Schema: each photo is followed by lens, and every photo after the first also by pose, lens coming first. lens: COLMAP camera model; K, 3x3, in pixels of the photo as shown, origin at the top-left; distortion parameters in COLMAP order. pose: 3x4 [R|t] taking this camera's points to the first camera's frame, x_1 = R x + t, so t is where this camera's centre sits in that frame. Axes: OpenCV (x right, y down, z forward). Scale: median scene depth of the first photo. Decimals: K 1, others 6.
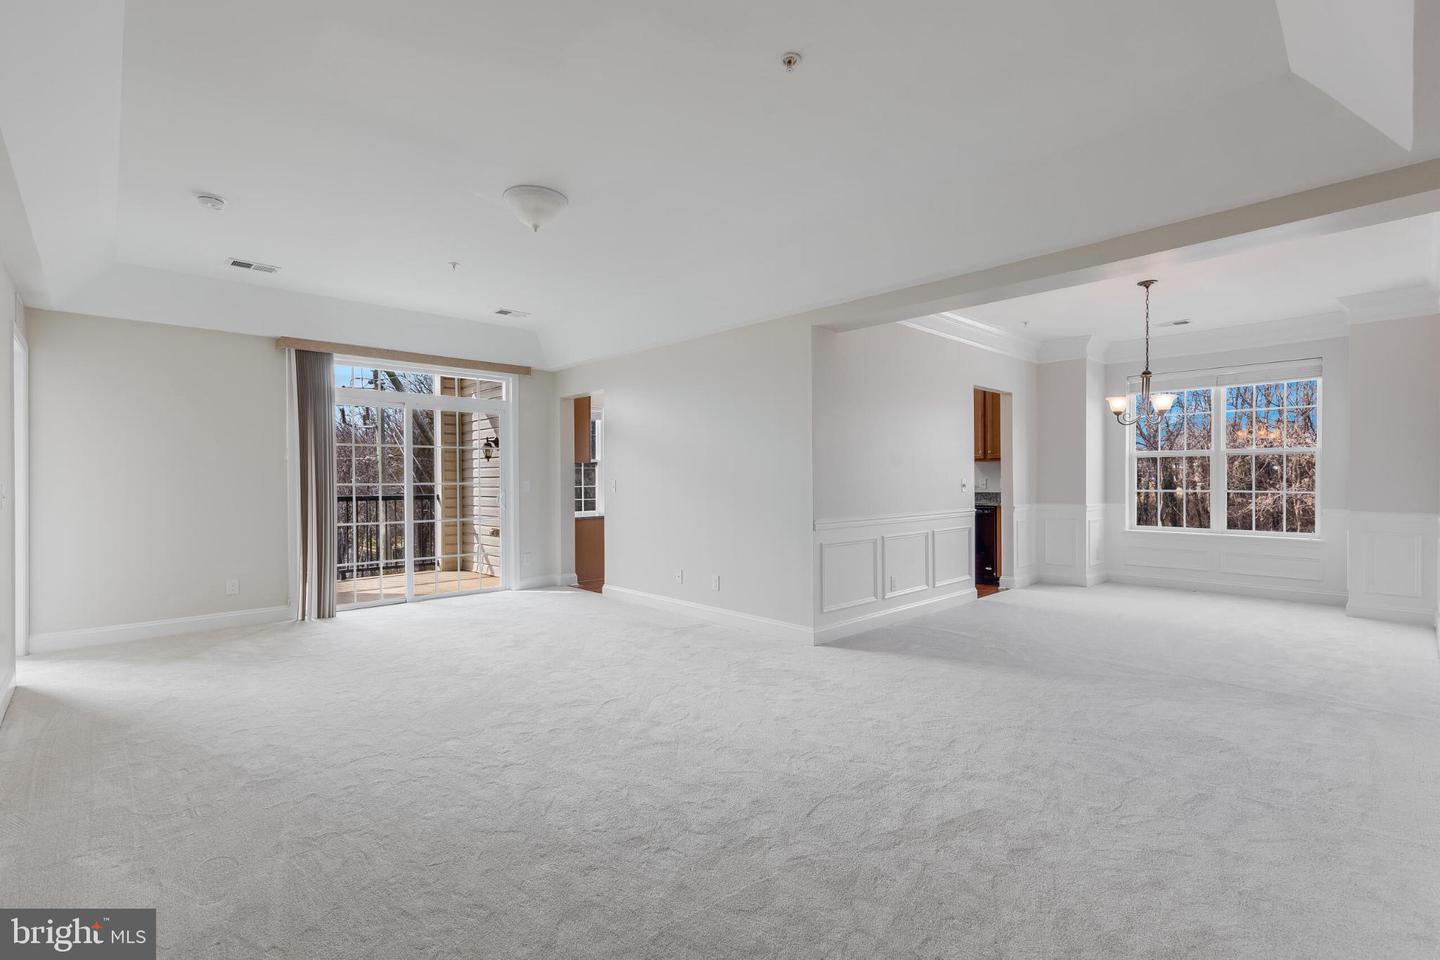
lens RADIAL K [[645.7, 0, 719.3], [0, 645.7, 481.9], [0, 0, 1]] dist [0.004449, -0.001783]
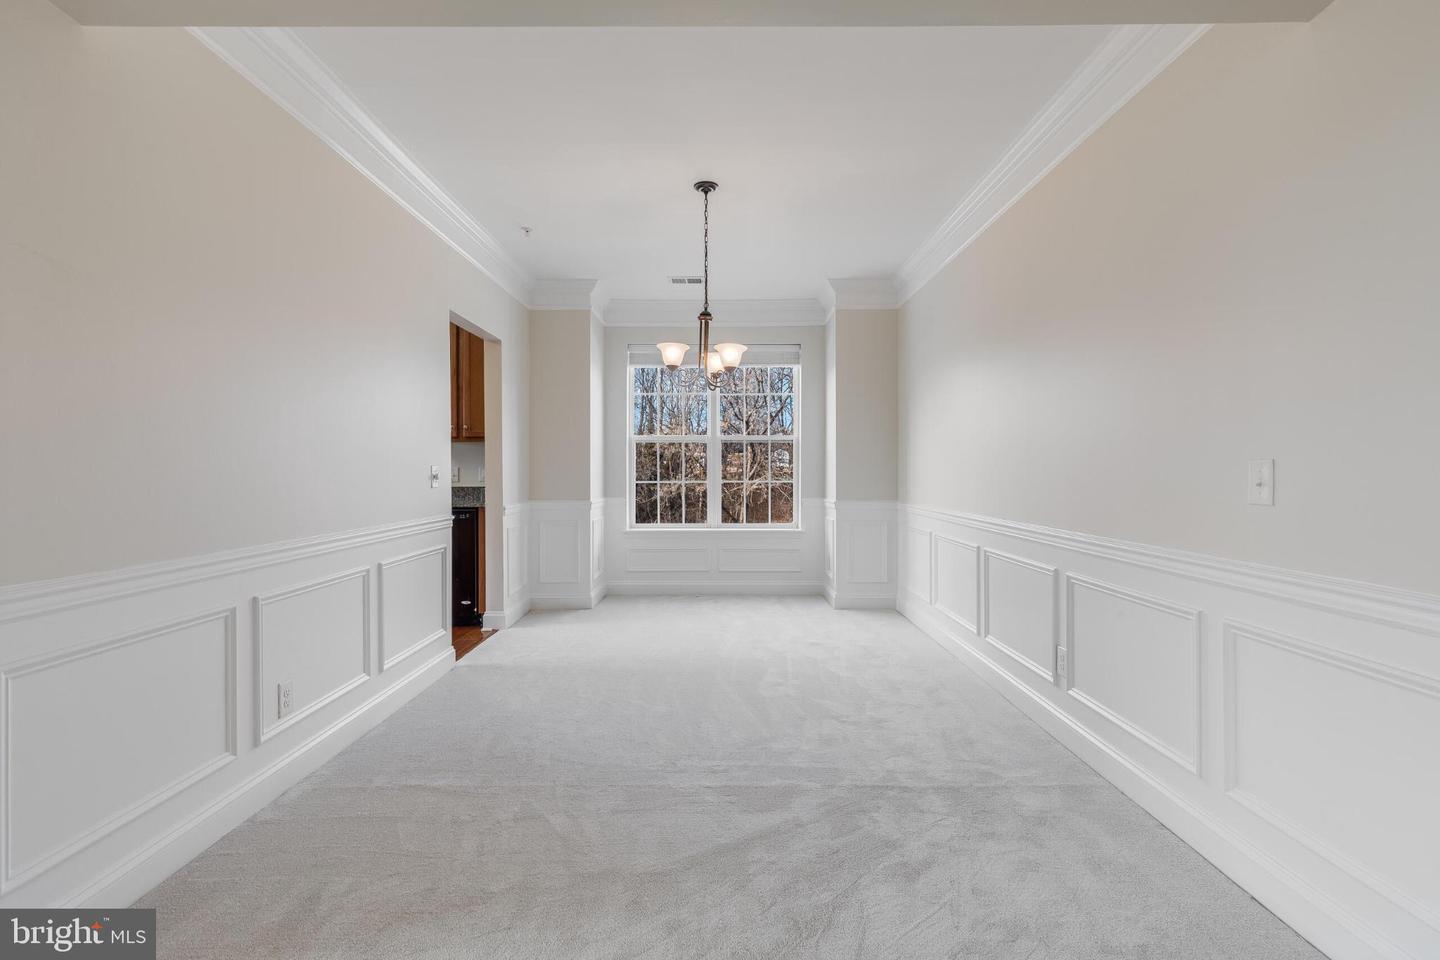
lens RADIAL K [[645.7, 0, 717.0], [0, 645.7, 466.2], [0, 0, 1]] dist [0.004449, -0.001783]
pose [[0.687493, 0.005872, 0.726167, 0.142775], [0.003684, 0.999926, -0.011573, 0.004185], [-0.726181, 0.010631, 0.687421, 0.454849]]
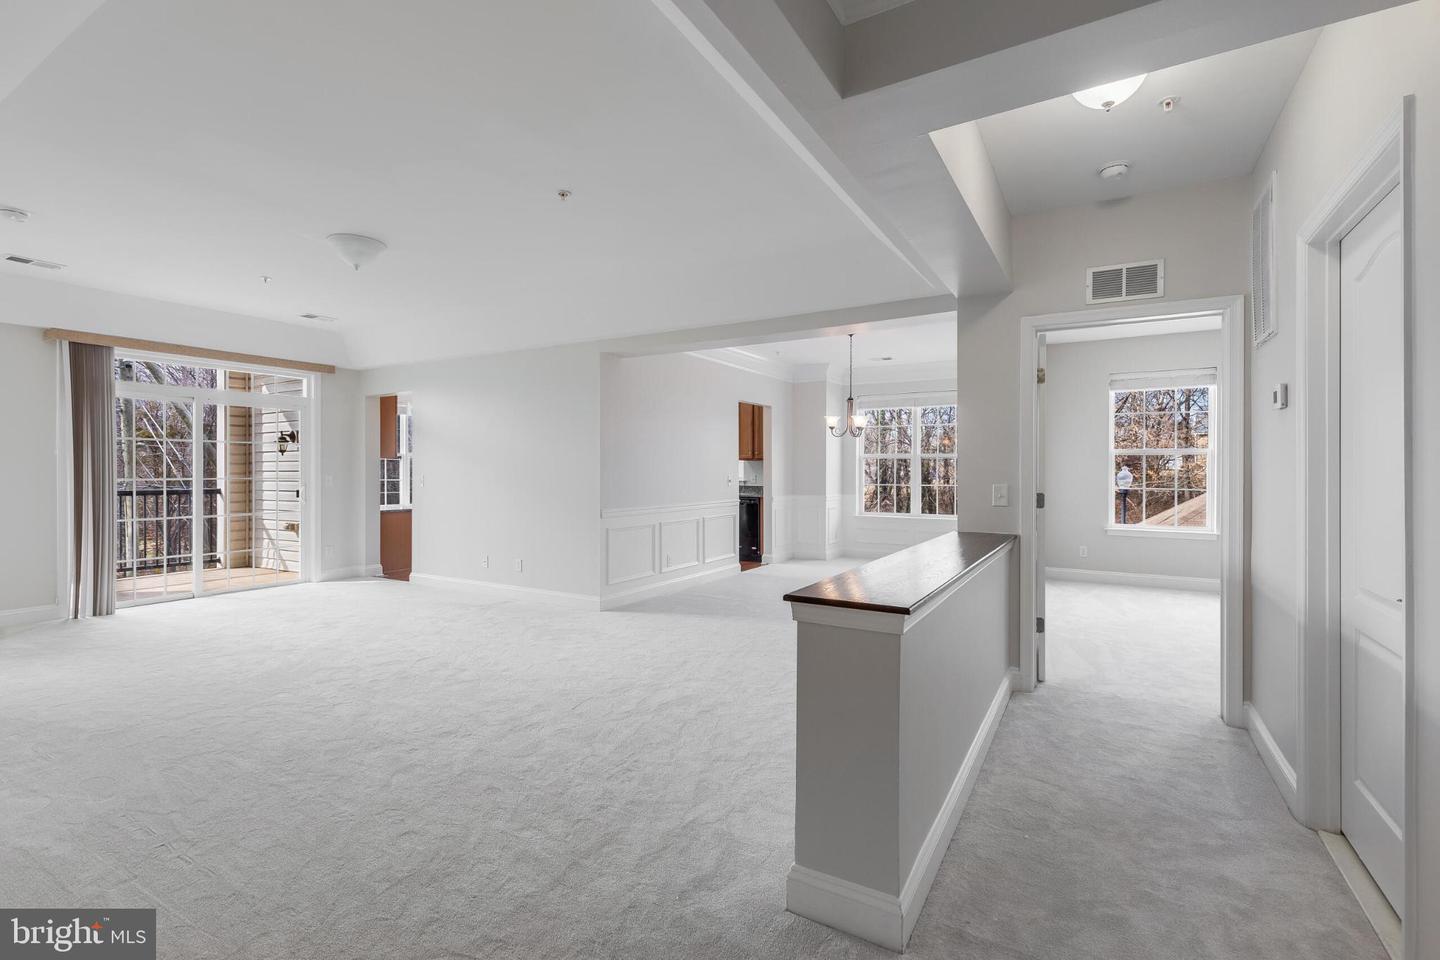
lens RADIAL K [[645.7, 0, 721.5], [0, 645.7, 471.0], [0, 0, 1]] dist [0.004449, -0.001783]
pose [[0.960652, 0.005040, 0.277708, 0.020649], [-0.003772, 0.999980, -0.005099, -0.007782], [-0.277729, 0.003851, 0.960652, -0.204820]]
